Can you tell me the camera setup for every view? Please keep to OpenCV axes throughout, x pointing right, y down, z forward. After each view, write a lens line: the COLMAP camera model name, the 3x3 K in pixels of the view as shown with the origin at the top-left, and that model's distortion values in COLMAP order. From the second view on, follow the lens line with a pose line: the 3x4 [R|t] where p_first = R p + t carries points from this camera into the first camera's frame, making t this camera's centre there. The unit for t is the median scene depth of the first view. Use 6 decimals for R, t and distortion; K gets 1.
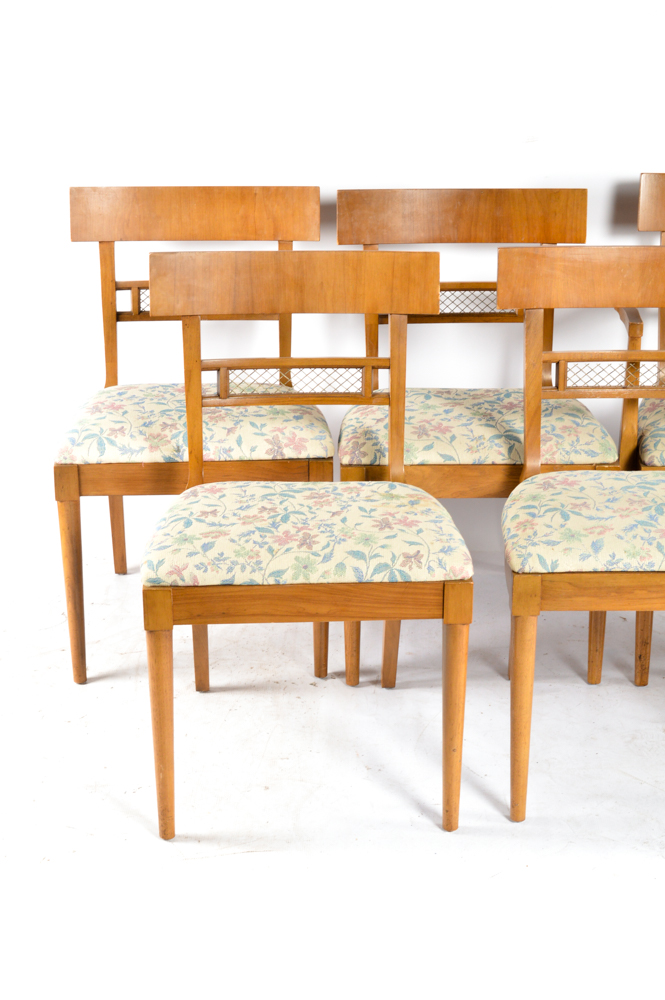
lens RADIAL K [[1817.7, 0, 330.5], [0, 1817.7, 500.2], [0, 0, 1]] dist [0.024576, 0.000000]
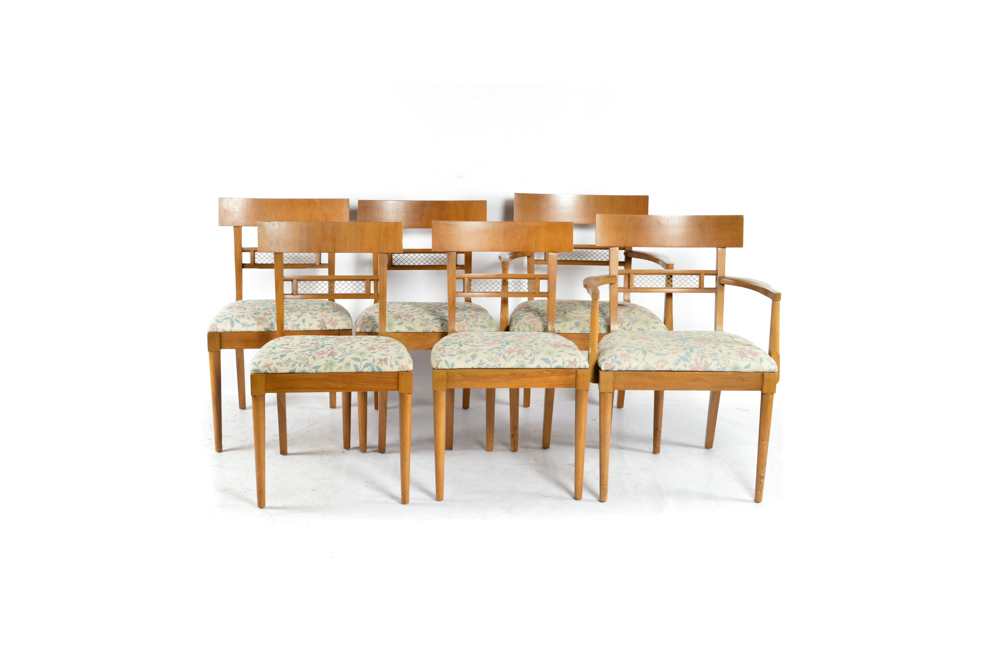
lens RADIAL K [[1356.5, 0, 485.7], [0, 1356.5, 308.6], [0, 0, 1]] dist [0.029599, 0.000000]
pose [[0.998542, 0.000575, 0.053974, 0.066808], [0.007459, 0.988881, -0.148520, 0.173280], [-0.053459, 0.148706, 0.987435, -0.455324]]
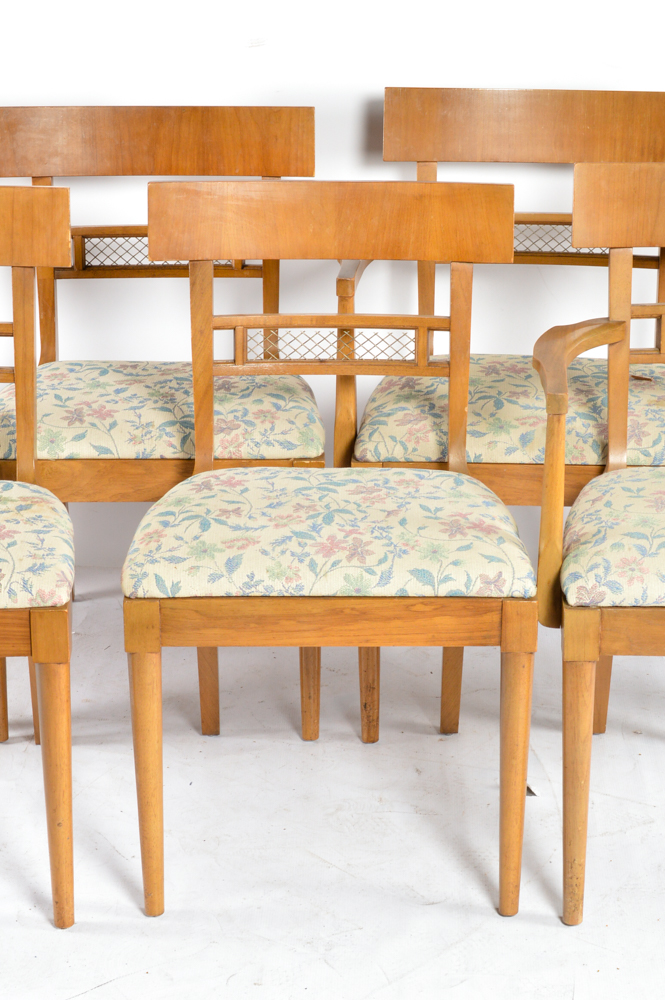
lens RADIAL K [[2352.6, 0, 361.5], [0, 2352.6, 492.0], [0, 0, 1]] dist [0.017815, 0.000000]
pose [[0.999995, 0.002803, 0.001681, 0.173638], [-0.002796, 0.999986, -0.004465, -0.001175], [-0.001694, 0.004460, 0.999989, -0.012148]]
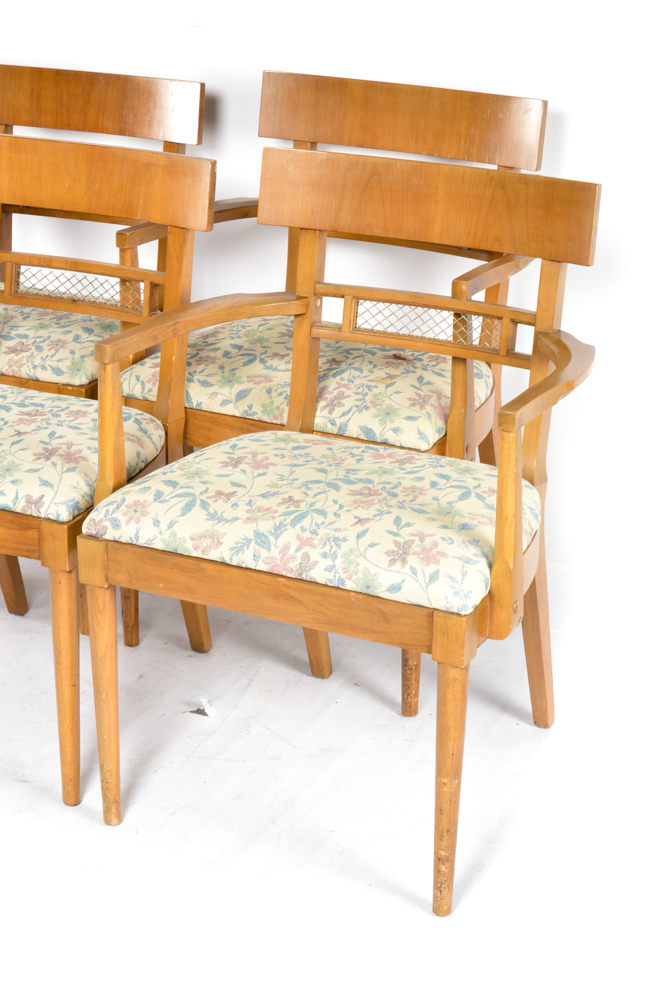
lens RADIAL K [[2138.6, 0, 312.1], [0, 2138.6, 461.1], [0, 0, 1]] dist [0.026076, 0.000000]
pose [[0.899602, 0.153148, -0.408977, 0.694800], [-0.151490, 0.987778, 0.036666, -0.039692], [0.409594, 0.028971, 0.911808, 0.090981]]
